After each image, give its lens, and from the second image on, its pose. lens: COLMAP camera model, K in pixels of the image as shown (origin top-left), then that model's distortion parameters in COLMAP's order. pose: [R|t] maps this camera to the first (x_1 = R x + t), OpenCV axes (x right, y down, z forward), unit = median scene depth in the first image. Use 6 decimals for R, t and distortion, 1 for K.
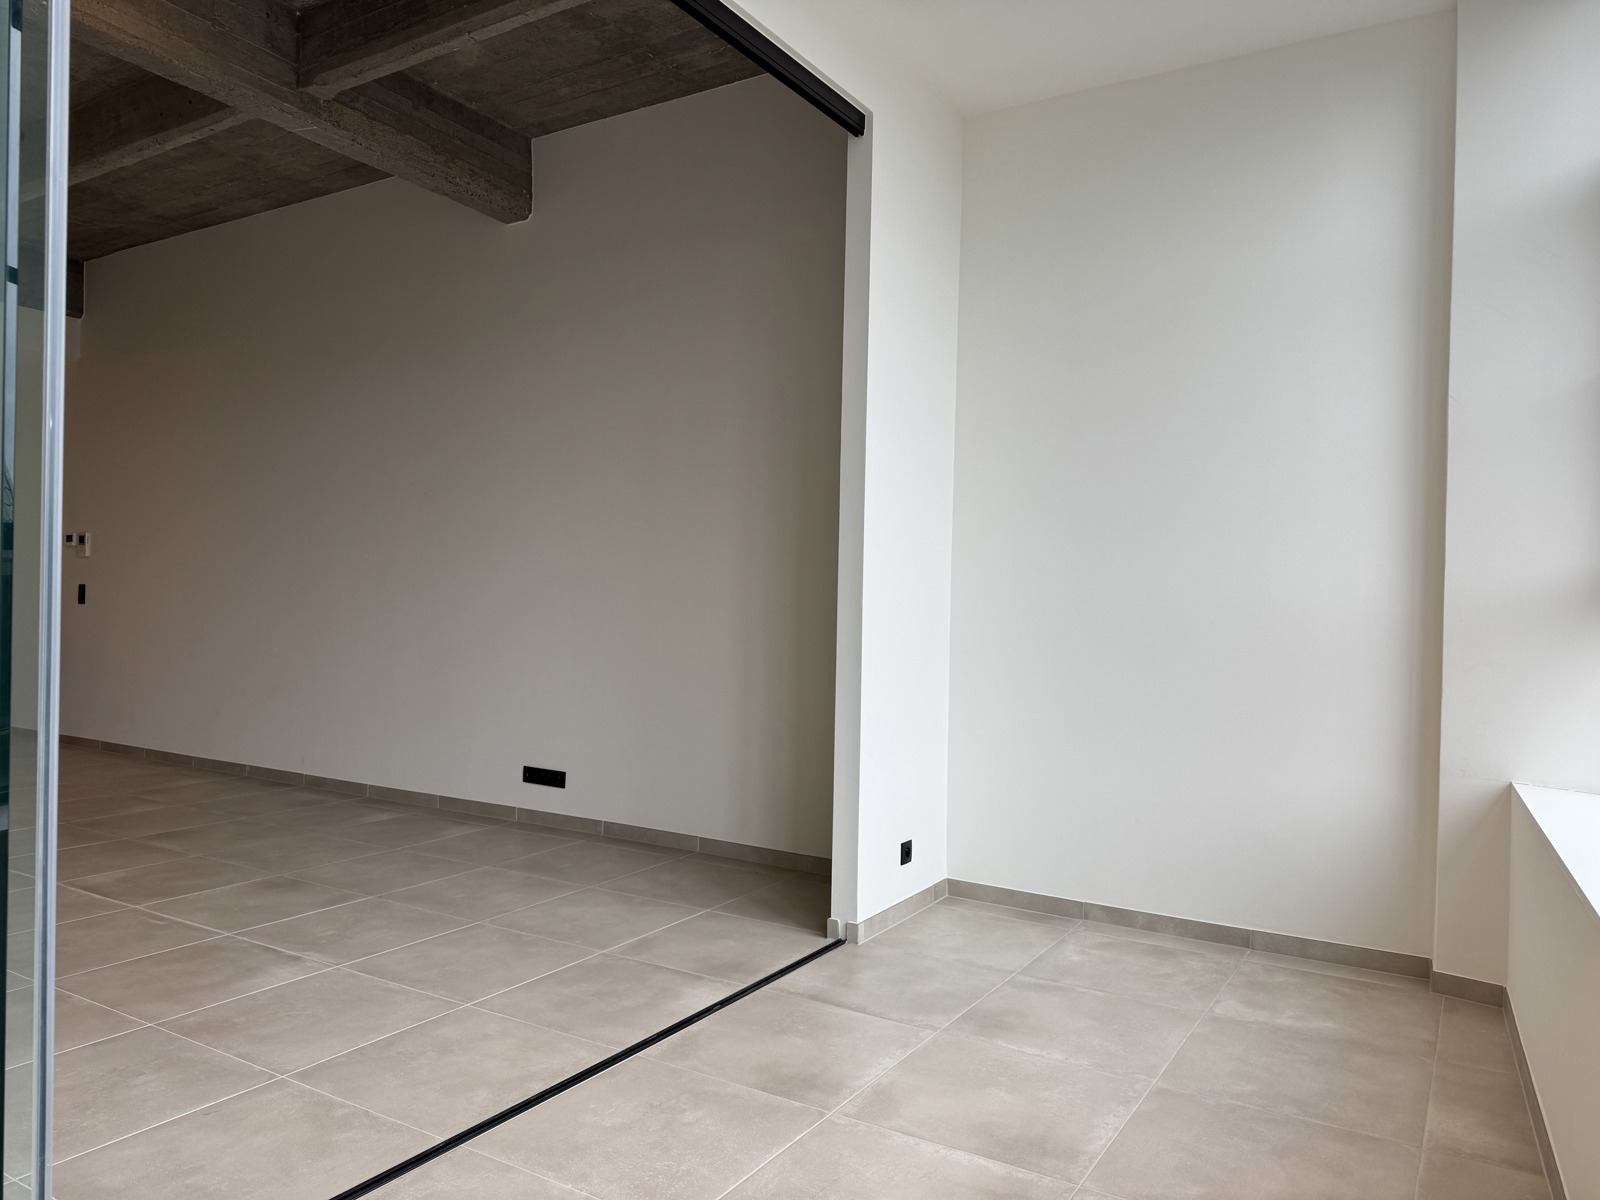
lens RADIAL K [[1128.1, 0, 793.1], [0, 1128.1, 604.7], [0, 0, 1]] dist [0.078113, -0.110357]
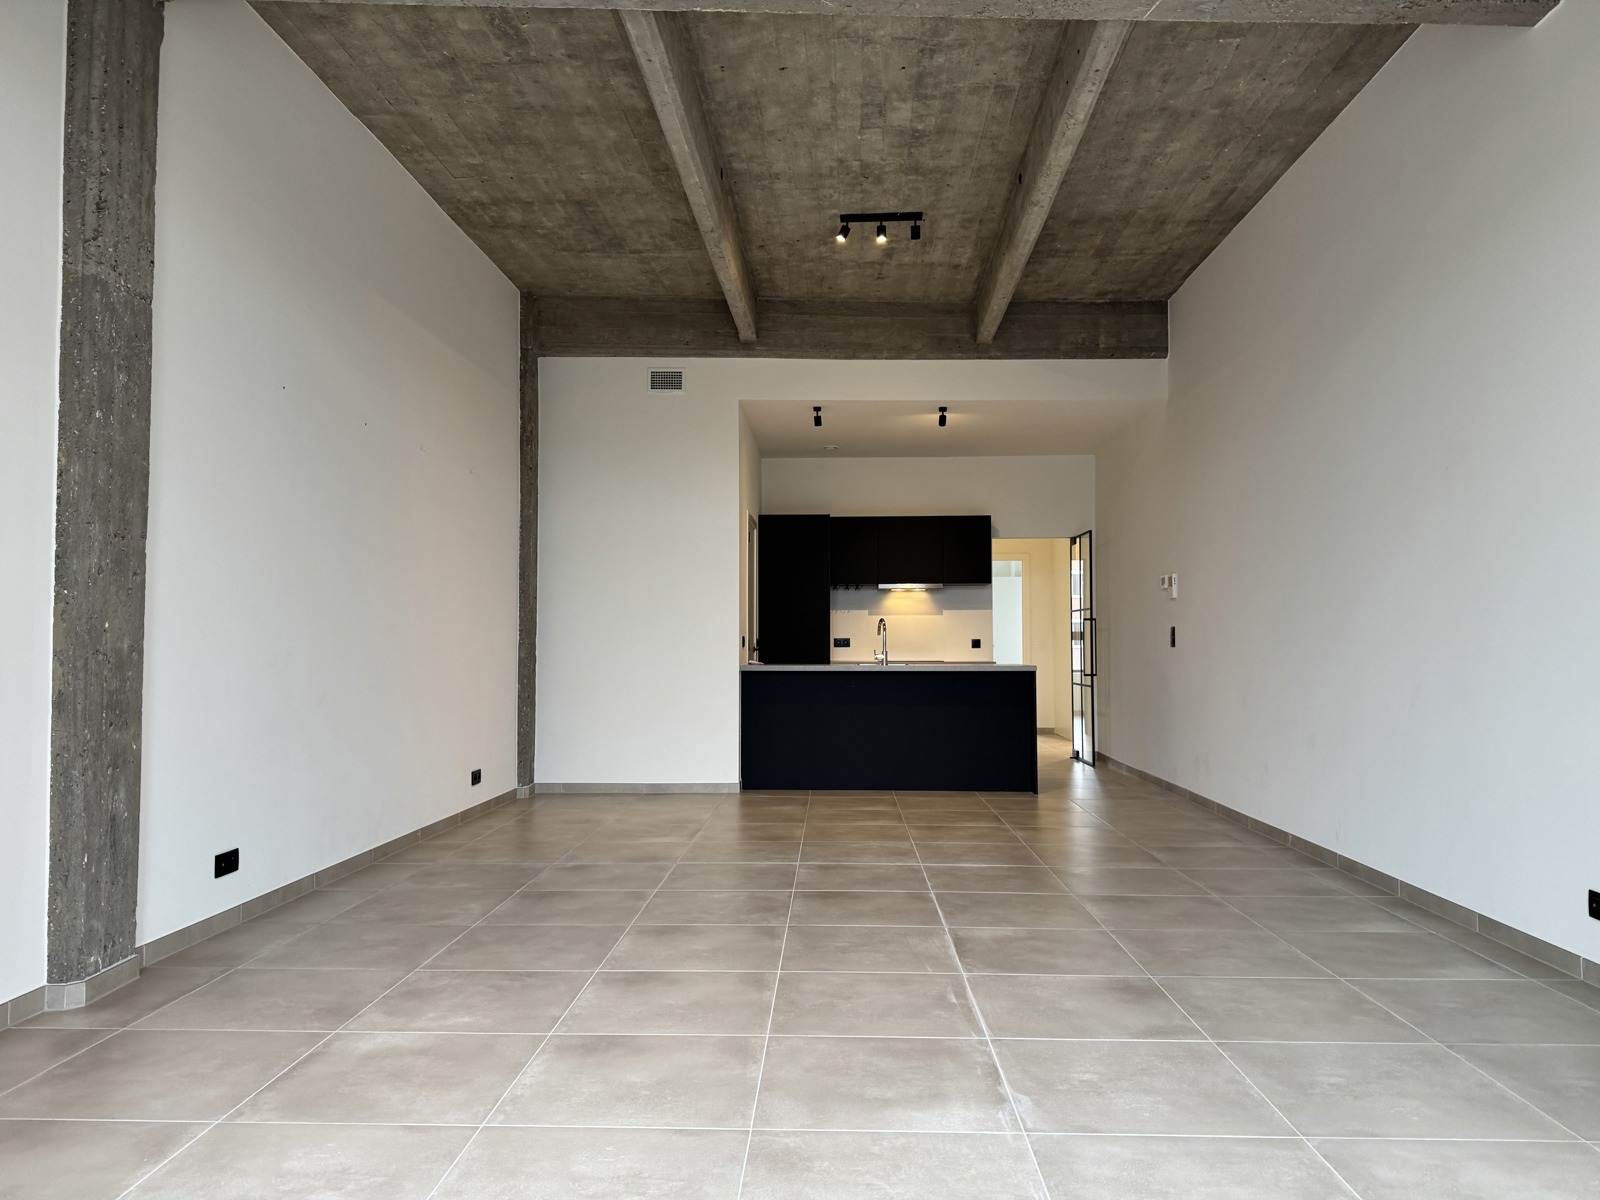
lens RADIAL K [[1128.1, 0, 793.1], [0, 1128.1, 604.7], [0, 0, 1]] dist [0.078113, -0.110357]
pose [[0.496557, -0.052213, -0.866433, 0.121320], [0.002037, 0.998257, -0.058989, 0.040402], [0.868002, 0.027527, 0.495797, 0.486847]]
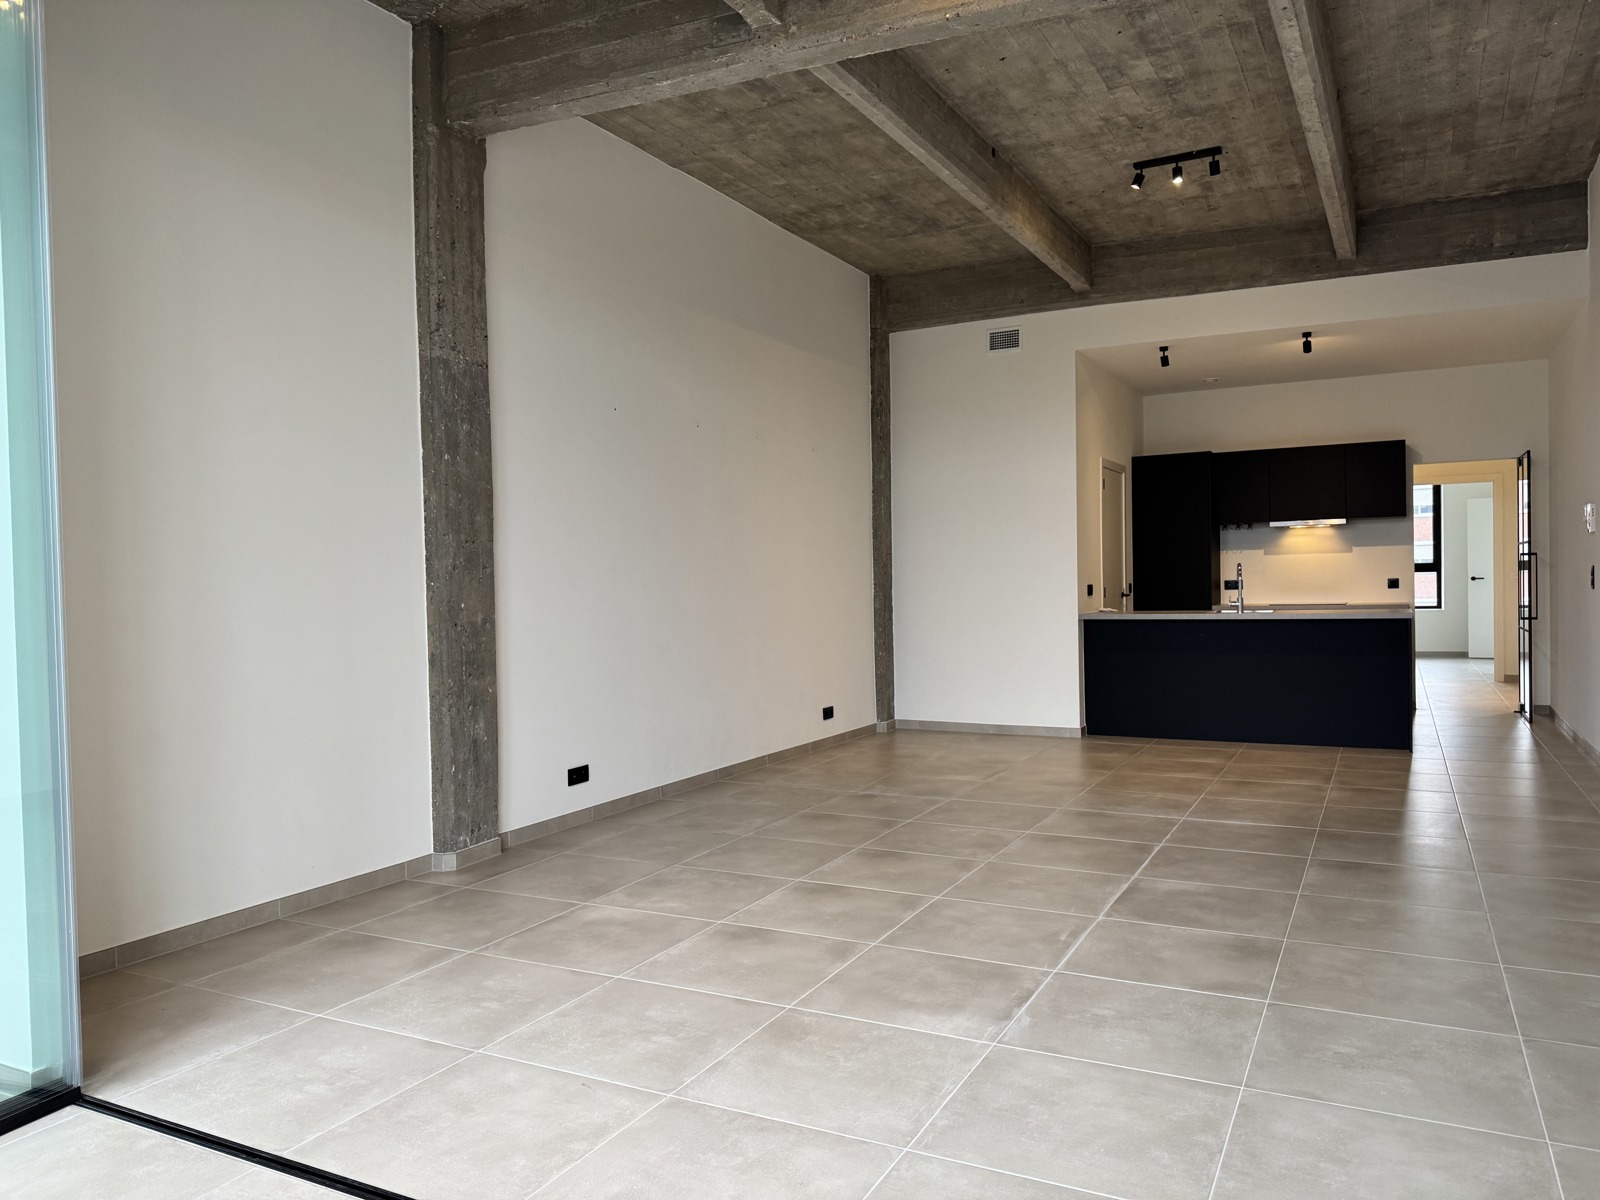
lens RADIAL K [[1128.1, 0, 793.1], [0, 1128.1, 604.7], [0, 0, 1]] dist [0.078113, -0.110357]
pose [[0.073955, -0.000717, -0.997261, 0.349592], [0.011919, 0.999929, 0.000165, 0.007127], [0.997190, -0.011899, 0.073959, 0.727199]]
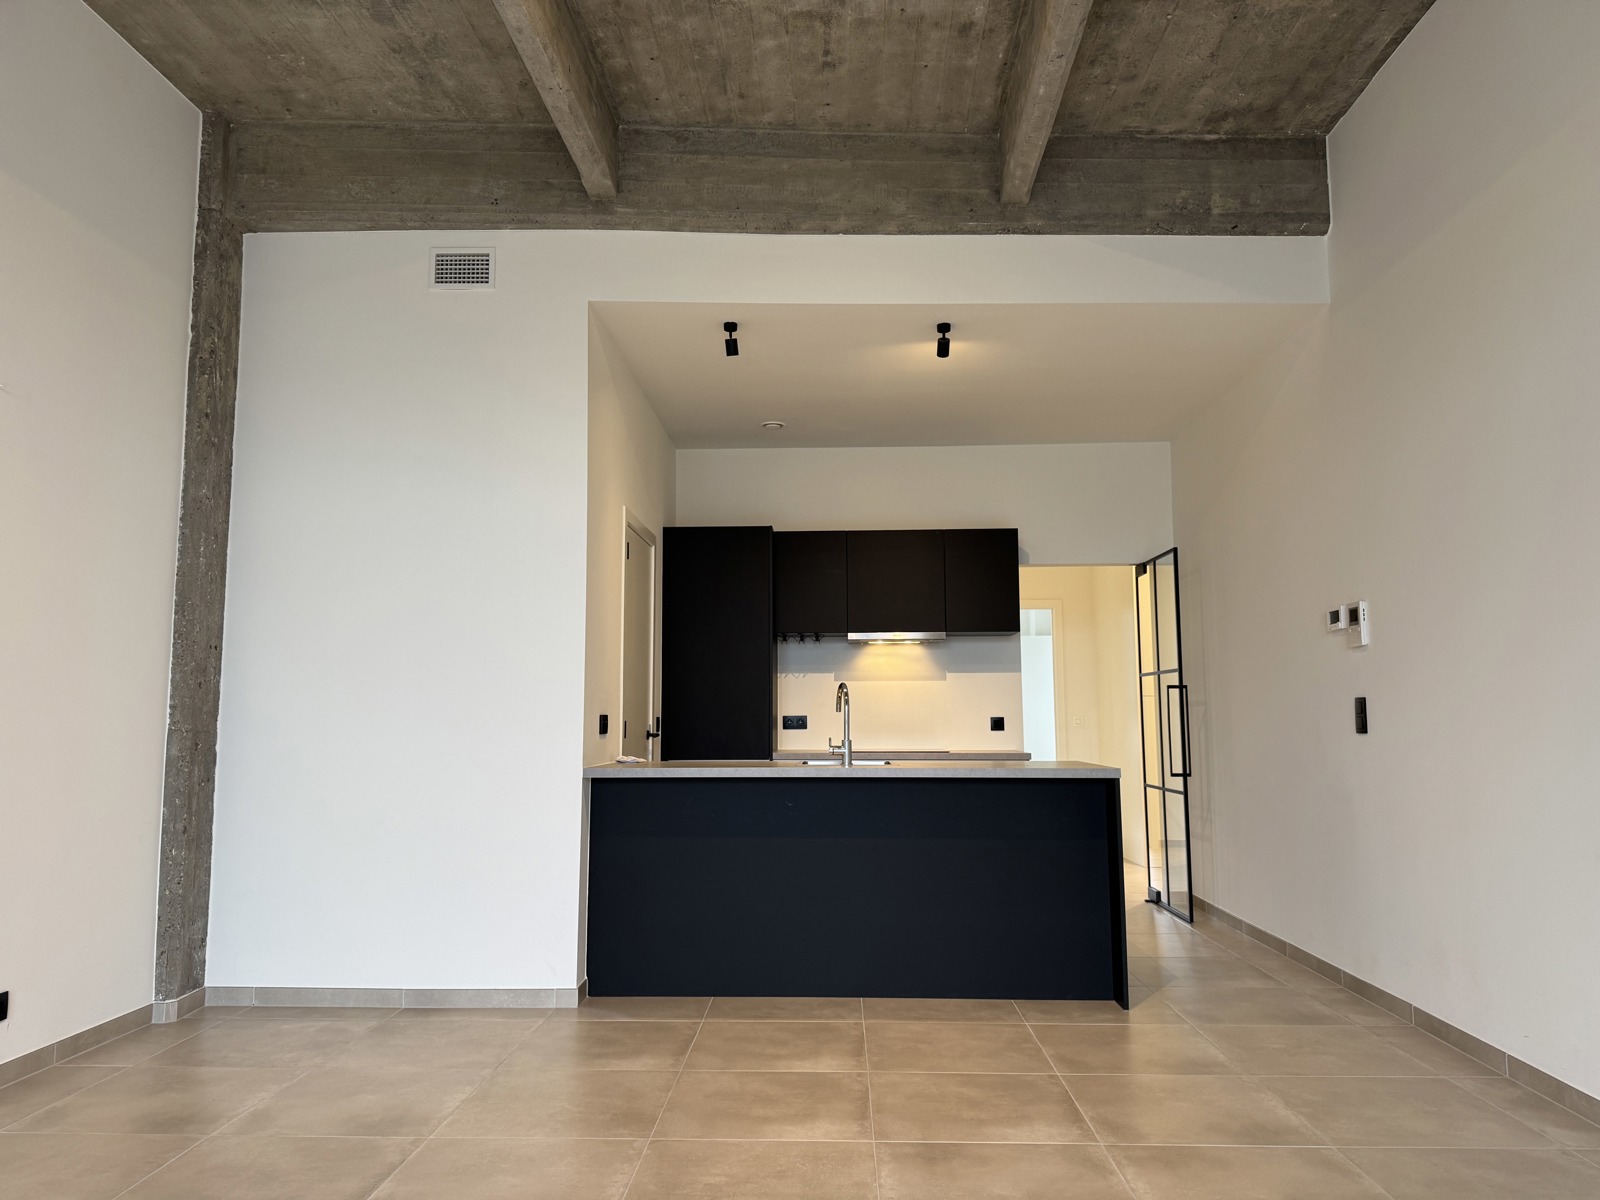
lens RADIAL K [[1128.1, 0, 793.1], [0, 1128.1, 604.7], [0, 0, 1]] dist [0.078113, -0.110357]
pose [[0.495630, -0.109009, -0.861666, -0.580036], [0.004632, 0.992410, -0.122885, 0.008017], [0.868521, 0.056914, 0.492373, 1.017603]]
